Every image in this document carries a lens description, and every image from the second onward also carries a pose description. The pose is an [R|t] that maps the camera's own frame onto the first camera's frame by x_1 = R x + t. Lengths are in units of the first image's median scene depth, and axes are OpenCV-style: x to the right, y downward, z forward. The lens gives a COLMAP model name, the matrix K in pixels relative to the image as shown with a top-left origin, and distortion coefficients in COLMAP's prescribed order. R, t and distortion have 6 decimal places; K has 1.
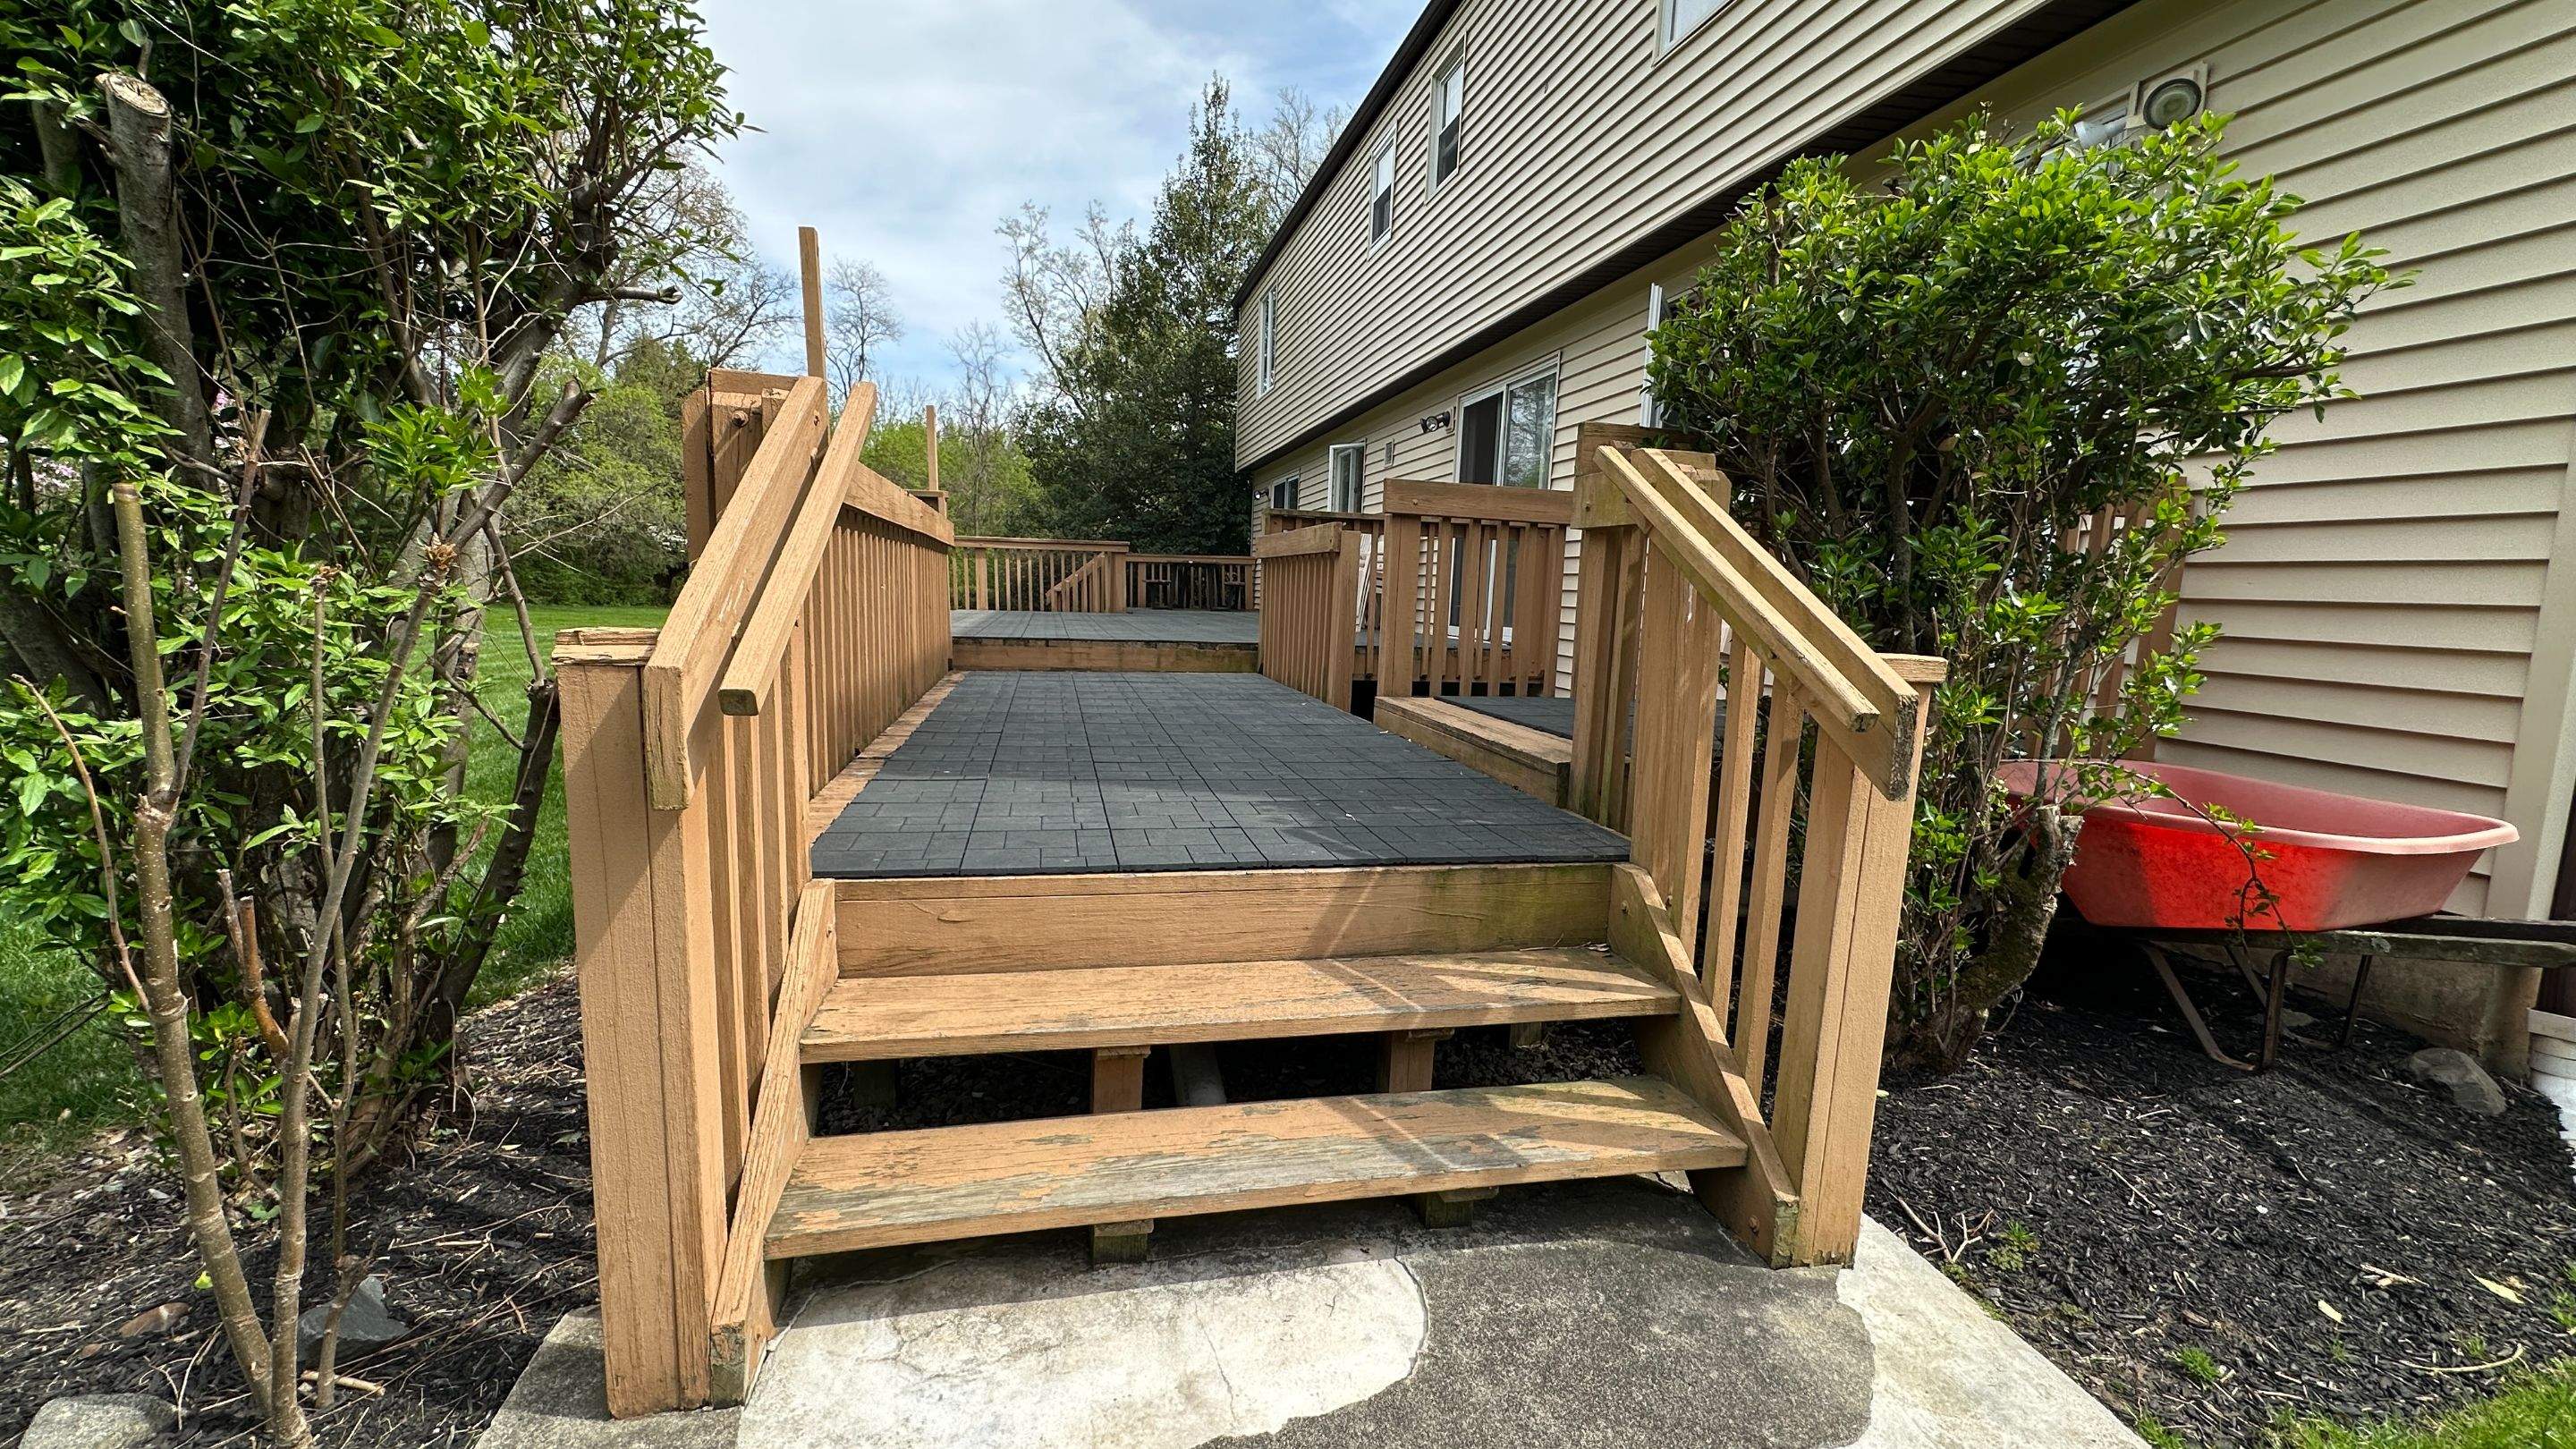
lens RADIAL K [[1027.4, 0, 1286.8], [0, 1027.4, 727.2], [0, 0, 1]] dist [-0.007571, 0.000193]
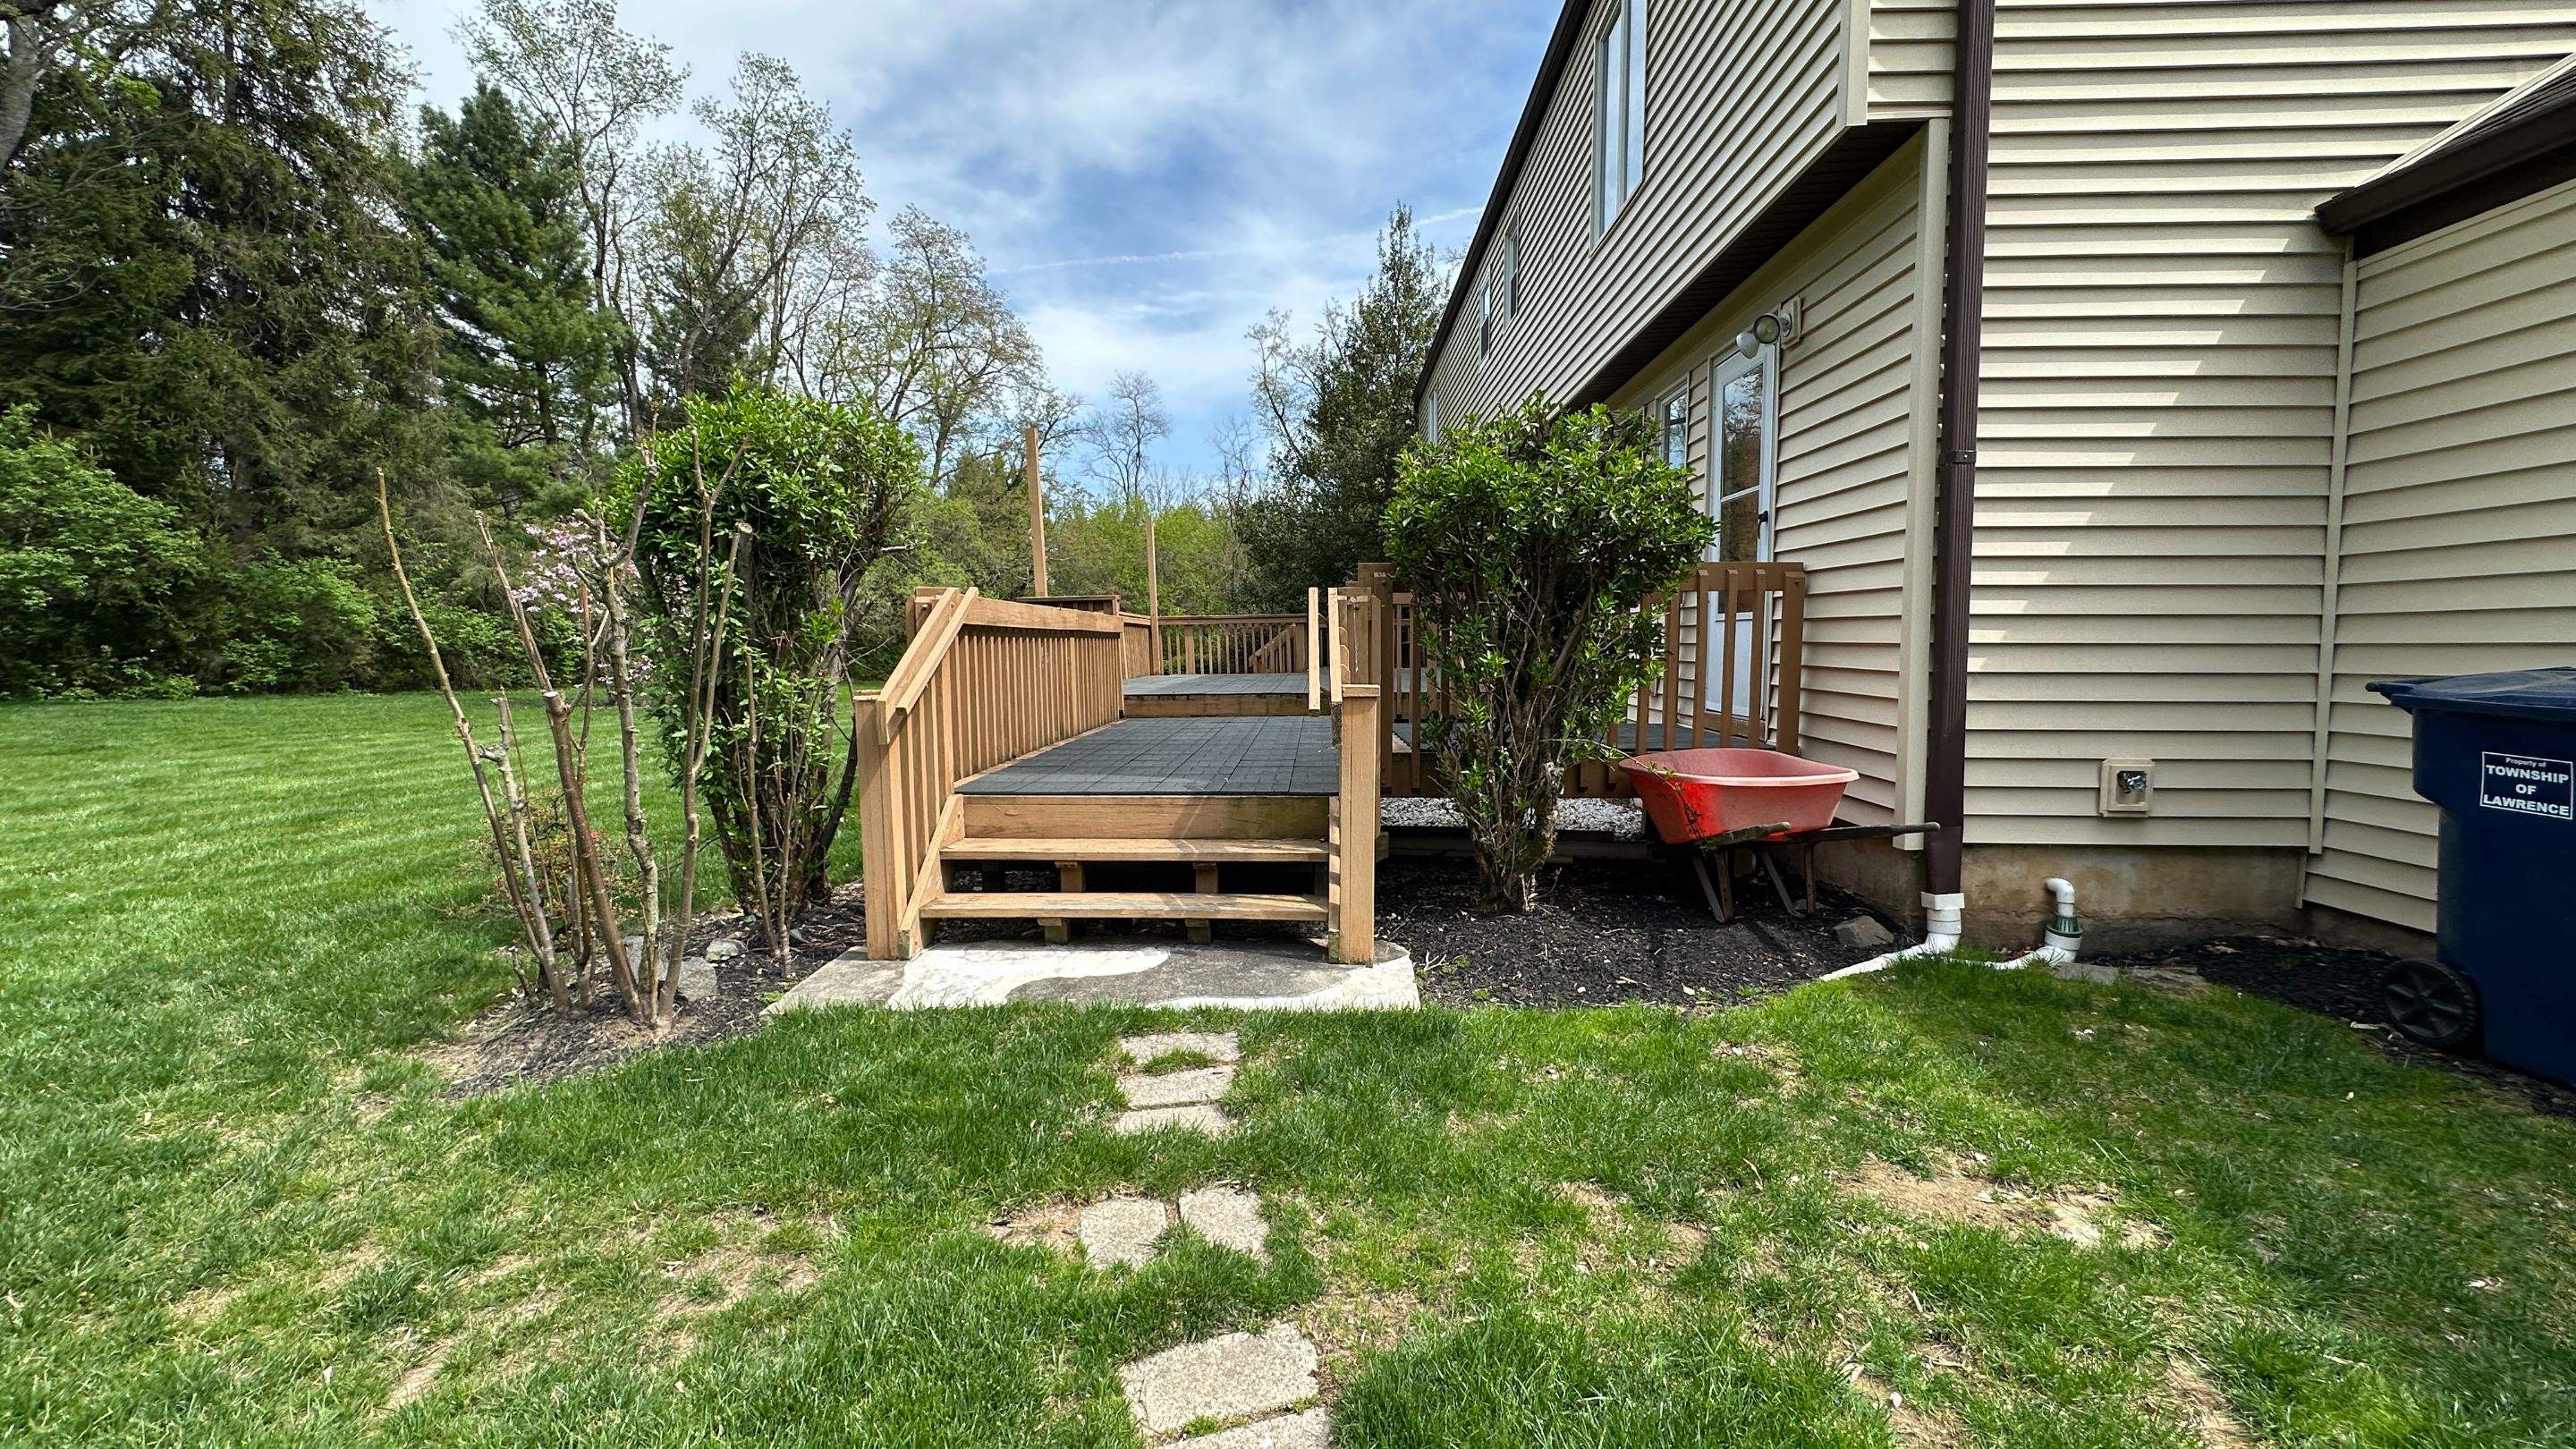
lens RADIAL K [[1027.4, 0, 1282.8], [0, 1027.4, 728.2], [0, 0, 1]] dist [-0.007571, 0.000193]
pose [[0.964791, -0.021236, -0.262160, 0.154294], [0.007225, 0.998499, -0.054293, 0.022312], [0.262920, 0.050487, 0.963496, -0.188892]]
